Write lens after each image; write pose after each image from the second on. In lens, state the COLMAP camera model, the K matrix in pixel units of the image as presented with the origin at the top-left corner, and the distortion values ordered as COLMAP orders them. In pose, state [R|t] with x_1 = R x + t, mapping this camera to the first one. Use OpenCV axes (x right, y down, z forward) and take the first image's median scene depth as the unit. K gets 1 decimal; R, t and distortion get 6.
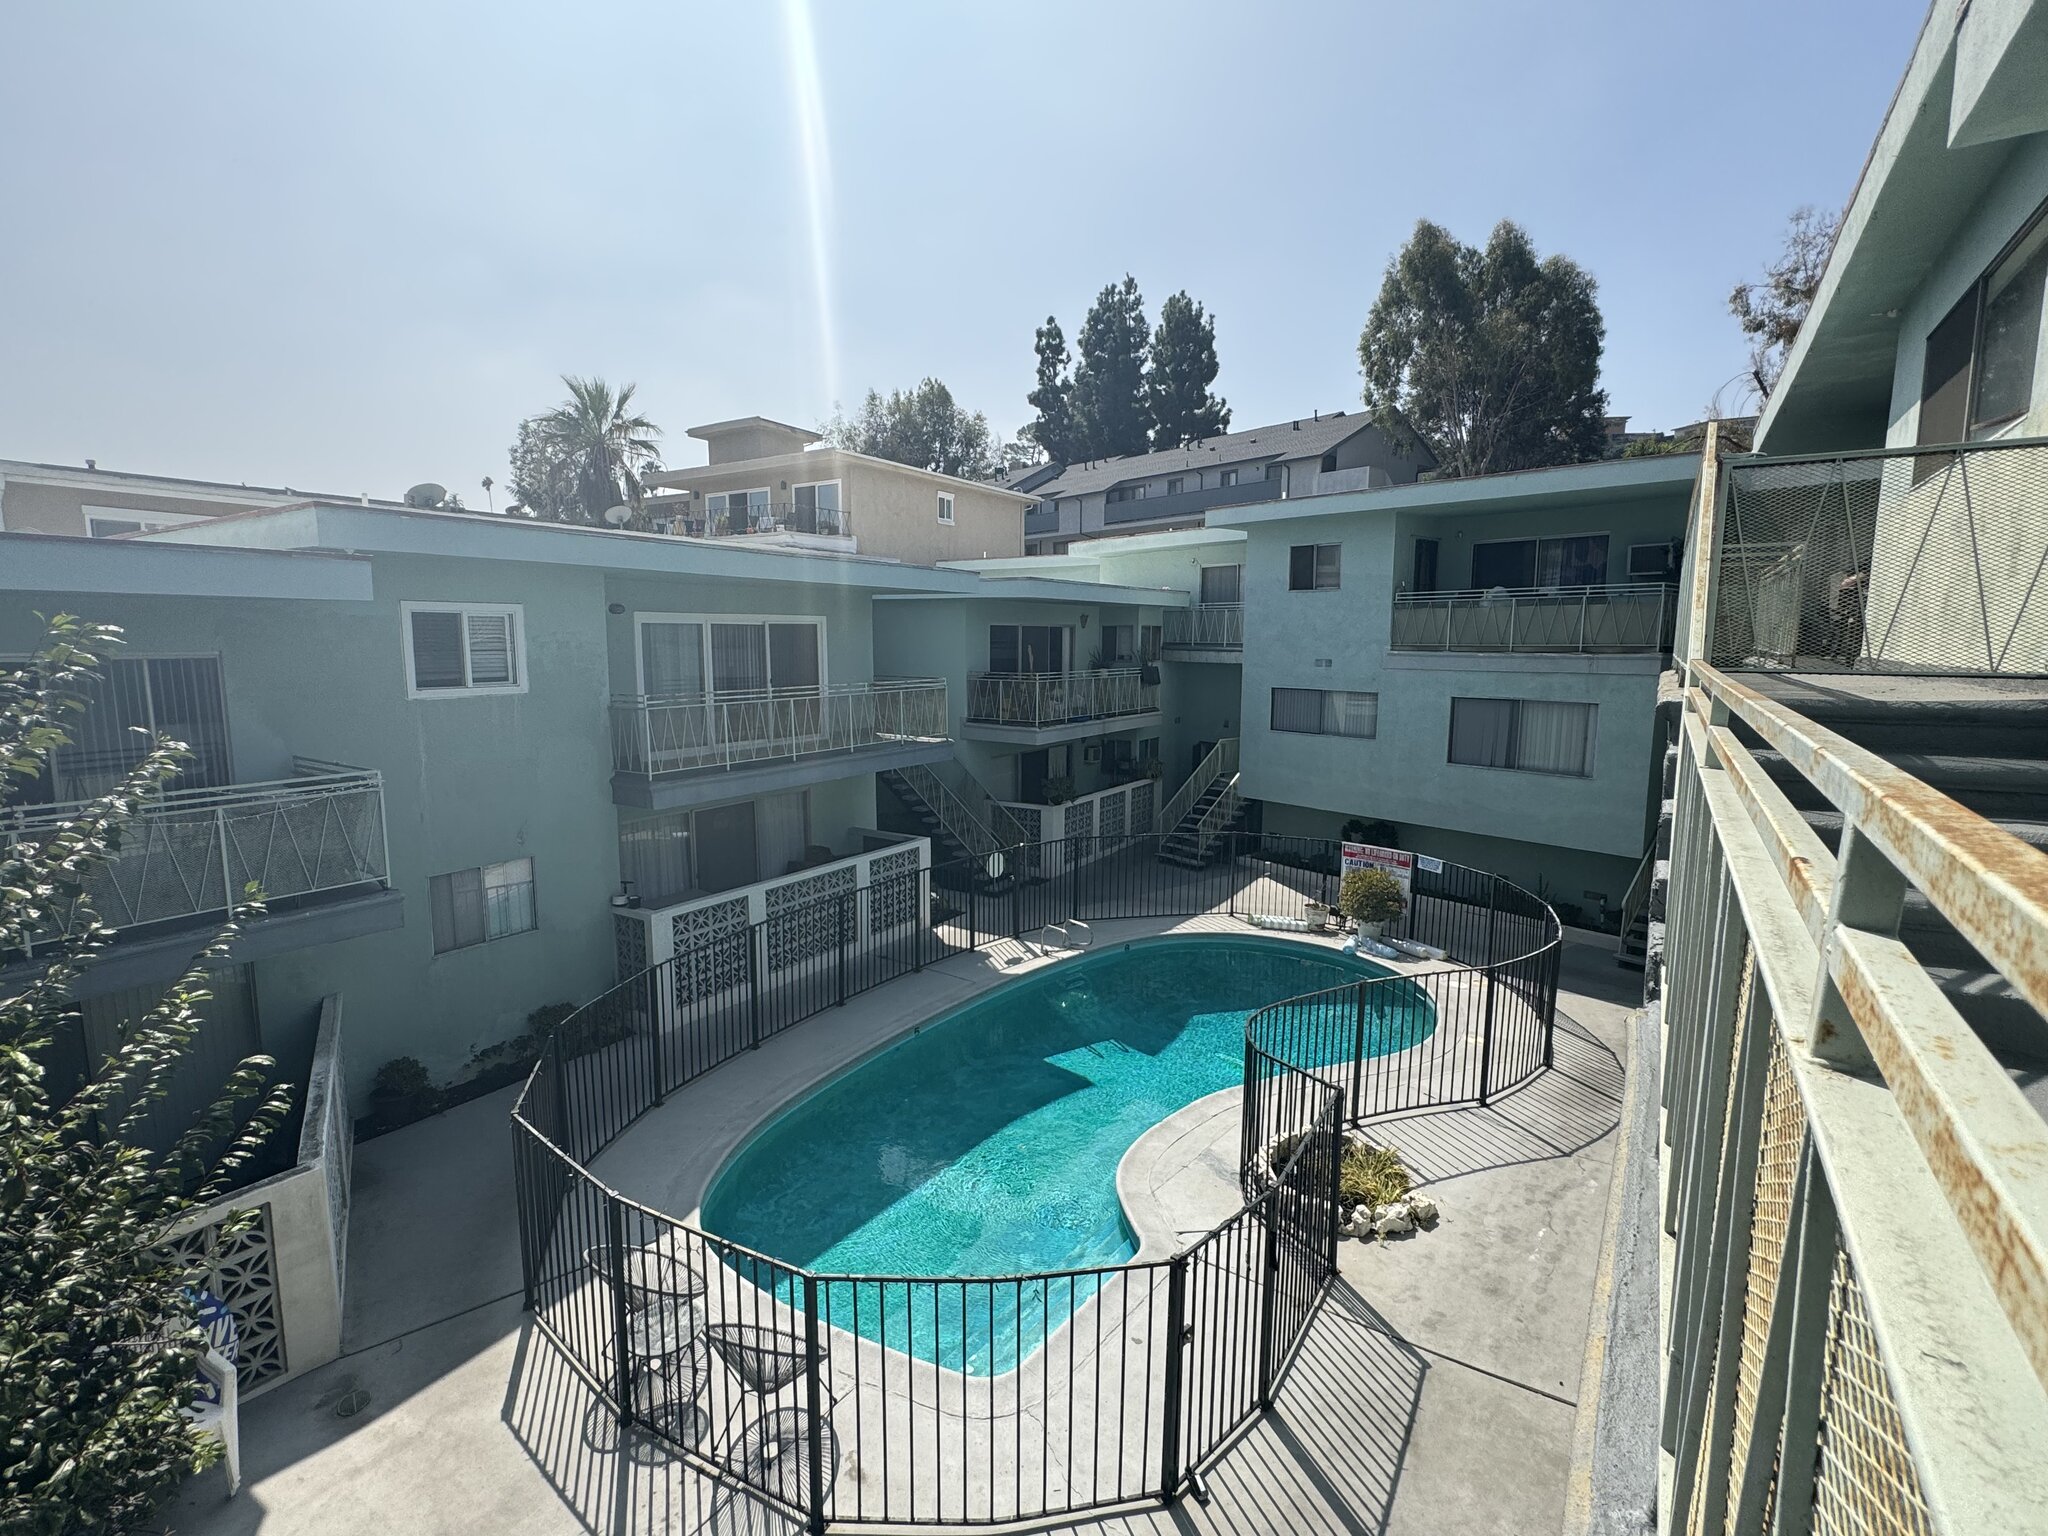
lens RADIAL K [[958.9, 0, 1023.8], [0, 958.9, 774.5], [0, 0, 1]] dist [0.006225, 0.000173]
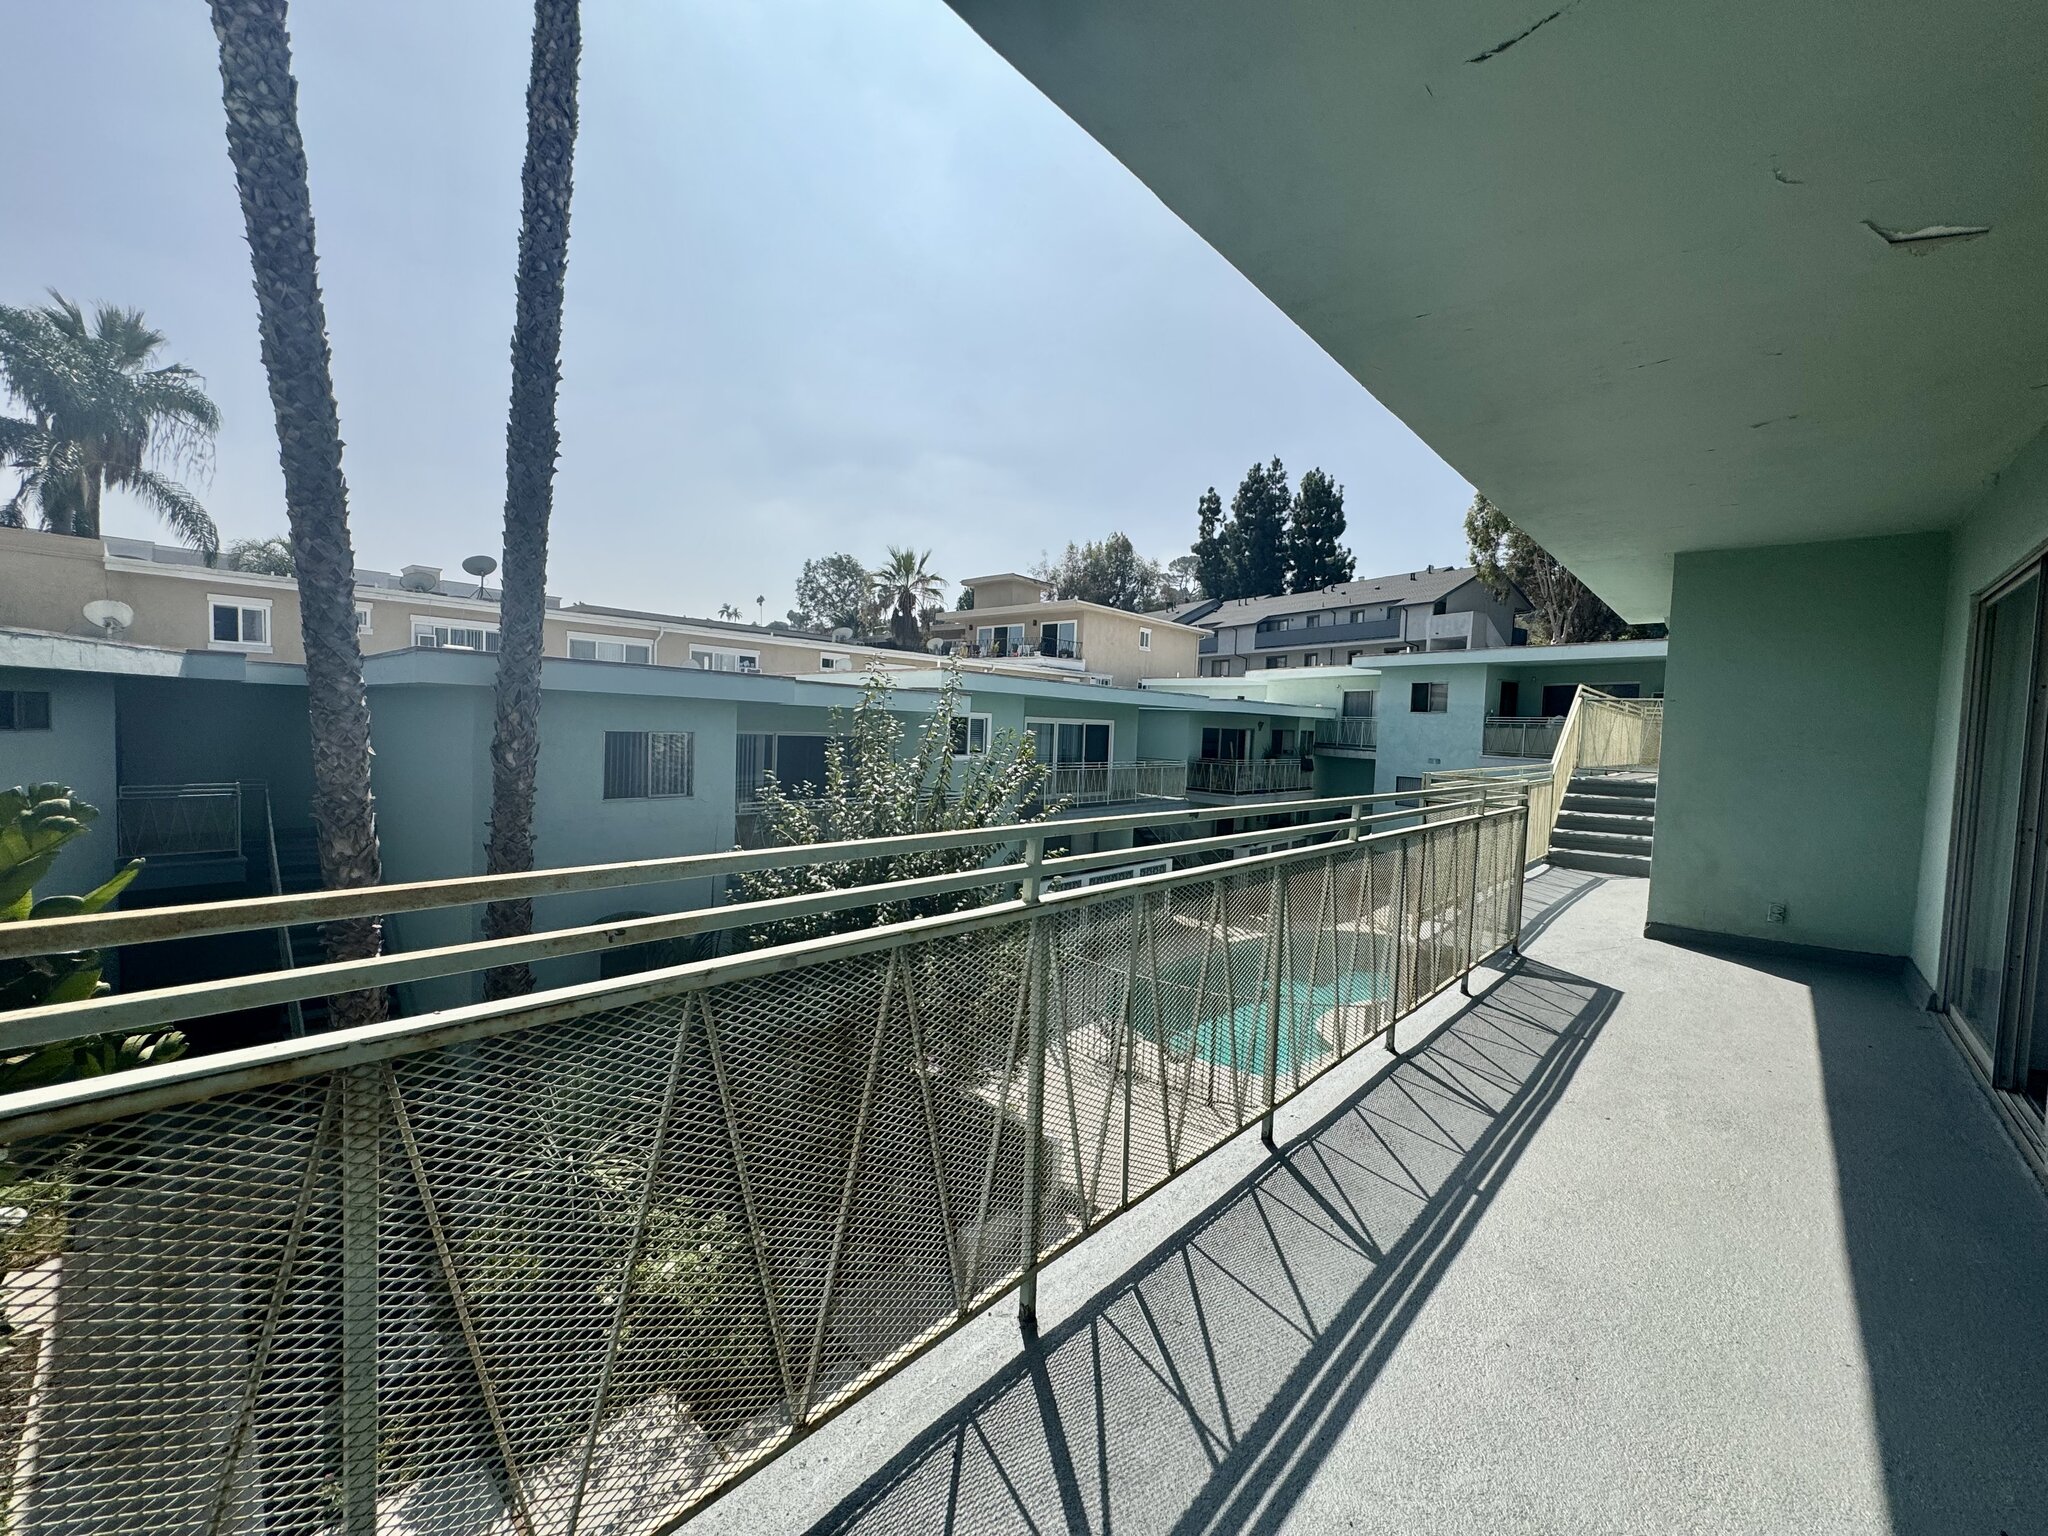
lens RADIAL K [[822.9, 0, 1018.0], [0, 822.9, 757.8], [0, 0, 1]] dist [-0.002247, 0.000184]
pose [[0.985299, 0.043344, -0.165246, -0.042575], [-0.060197, 0.993326, -0.098385, 0.015907], [0.159879, 0.106886, 0.981333, -0.133562]]
